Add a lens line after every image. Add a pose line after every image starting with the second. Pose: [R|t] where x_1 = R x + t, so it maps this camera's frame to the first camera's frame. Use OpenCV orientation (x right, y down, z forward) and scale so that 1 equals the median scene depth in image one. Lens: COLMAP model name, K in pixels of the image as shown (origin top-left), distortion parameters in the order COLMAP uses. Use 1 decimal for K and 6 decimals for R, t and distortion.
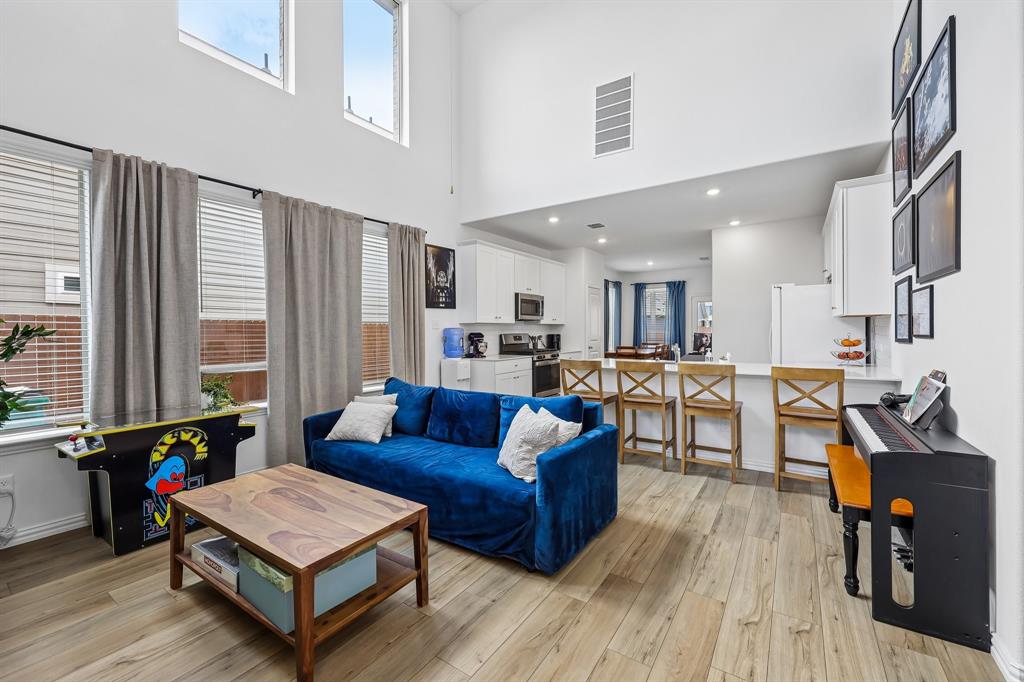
lens RADIAL K [[416.3, 0, 516.2], [0, 416.3, 333.7], [0, 0, 1]] dist [0.000881, 0.000214]
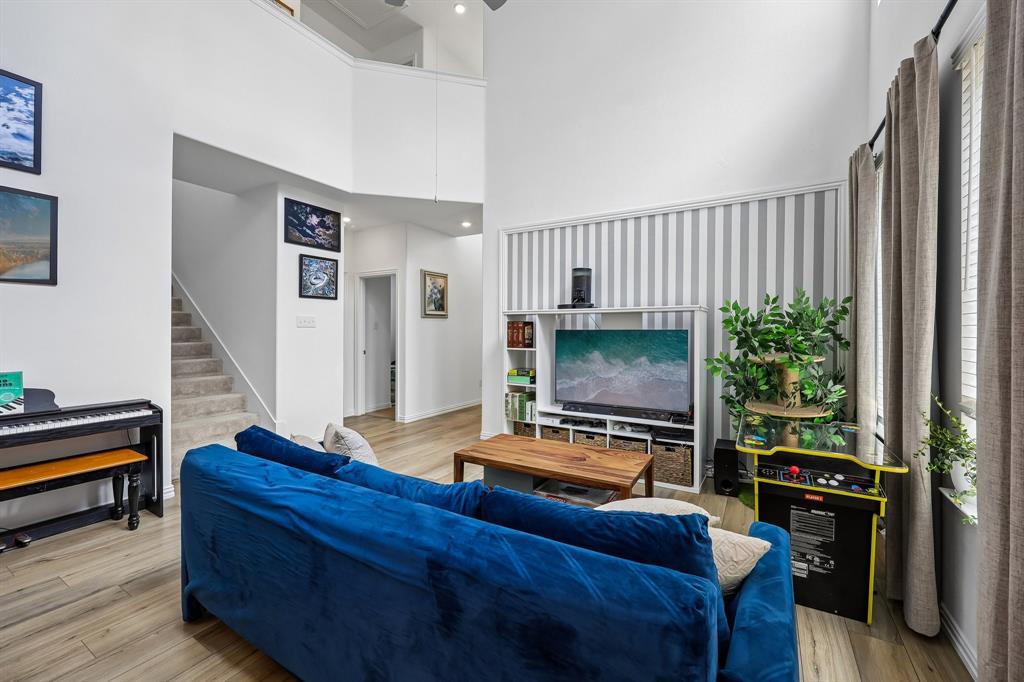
lens RADIAL K [[416.3, 0, 516.2], [0, 416.3, 333.7], [0, 0, 1]] dist [0.000881, 0.000214]
pose [[-0.998673, 0.003719, -0.051361, -0.267232], [0.002901, 0.999868, 0.015997, -0.012340], [0.051413, 0.015827, -0.998552, 1.842303]]
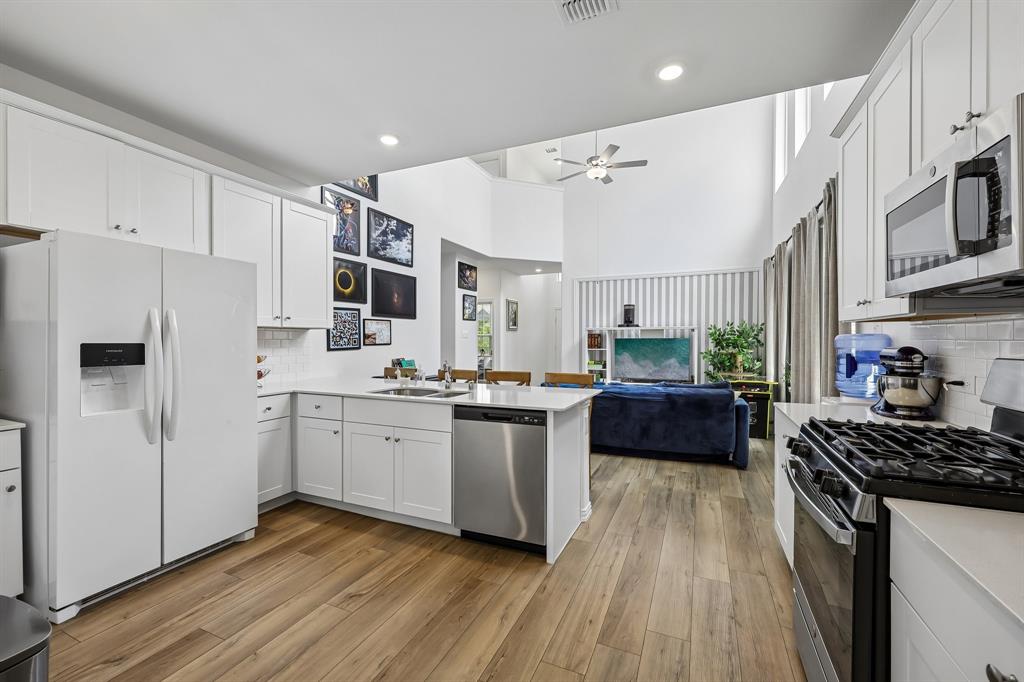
lens RADIAL K [[414.9, 0, 514.4], [0, 414.9, 346.0], [0, 0, 1]] dist [0.000798, 0.000084]
pose [[-0.985727, 0.012316, -0.167898, 0.669252], [0.007625, 0.999563, 0.028553, -0.037110], [0.168176, 0.026865, -0.985391, 2.970202]]
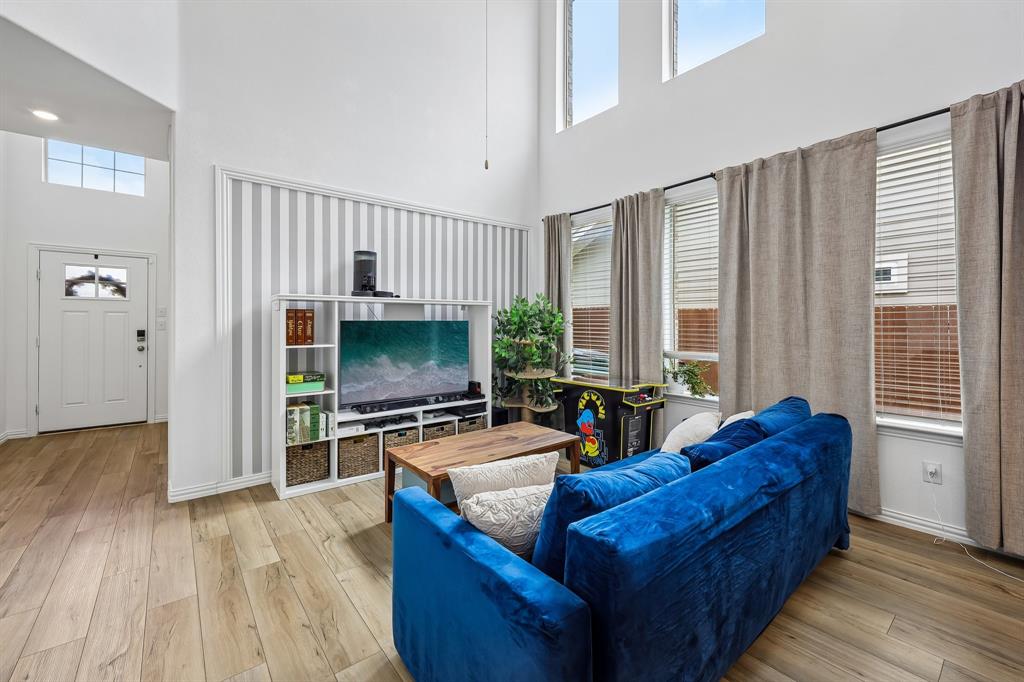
lens RADIAL K [[425.3, 0, 513.5], [0, 425.3, 319.6], [0, 0, 1]] dist [0.000072, 0.000048]
pose [[-0.297650, 0.002369, -0.954672, 0.626077], [-0.006932, 0.999965, 0.004642, -0.014422], [0.954650, 0.007999, -0.297623, 1.176458]]
